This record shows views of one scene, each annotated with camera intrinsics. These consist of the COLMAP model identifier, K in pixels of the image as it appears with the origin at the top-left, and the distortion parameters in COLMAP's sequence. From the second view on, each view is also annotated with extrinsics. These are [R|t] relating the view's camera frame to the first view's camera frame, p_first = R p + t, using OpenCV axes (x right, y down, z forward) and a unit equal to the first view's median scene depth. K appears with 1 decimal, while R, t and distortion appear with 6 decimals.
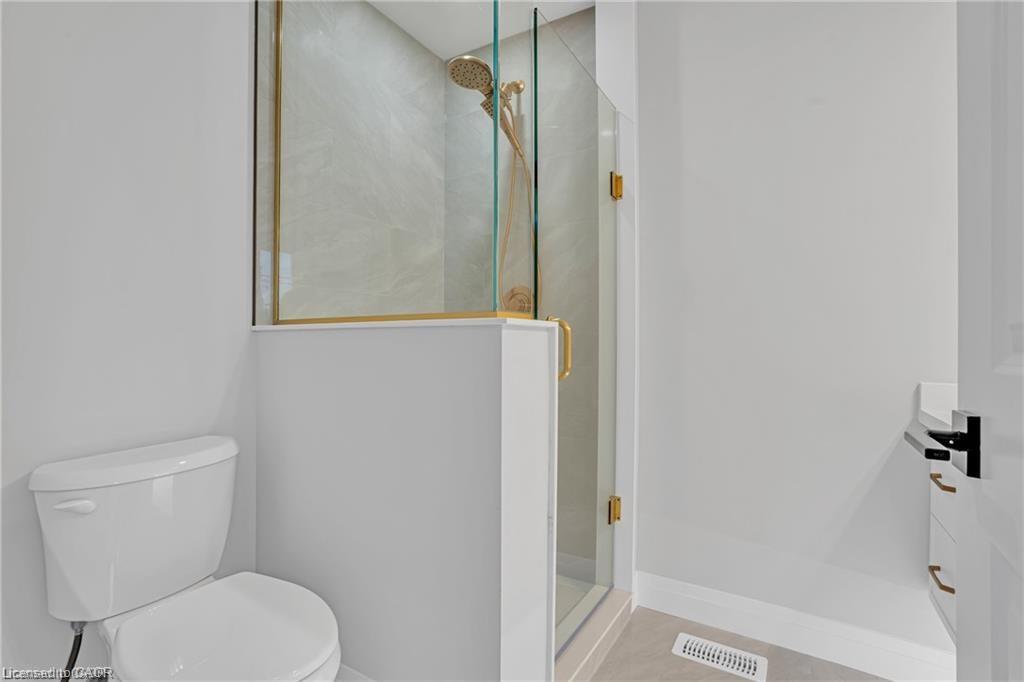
lens RADIAL K [[469.9, 0, 521.3], [0, 469.9, 344.9], [0, 0, 1]] dist [-0.019687, 0.001118]
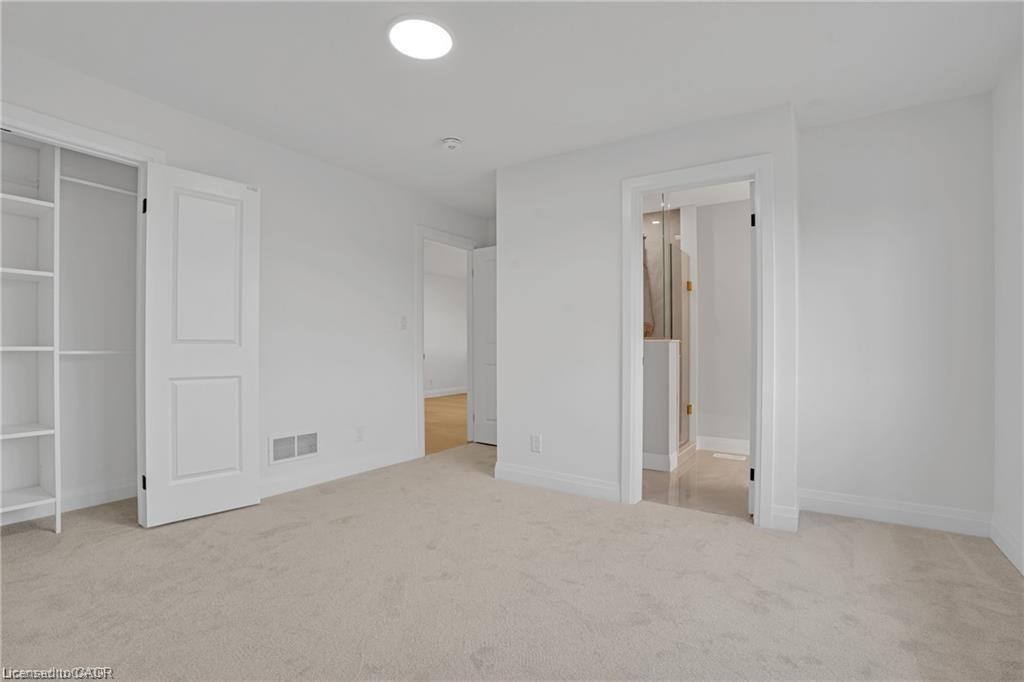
lens RADIAL K [[469.9, 0, 521.3], [0, 469.9, 344.9], [0, 0, 1]] dist [-0.019687, 0.001118]
pose [[0.991121, -0.005390, -0.132853, -0.393465], [0.005120, 0.999984, -0.002370, 0.000469], [0.132863, 0.001668, 0.991133, -1.777368]]
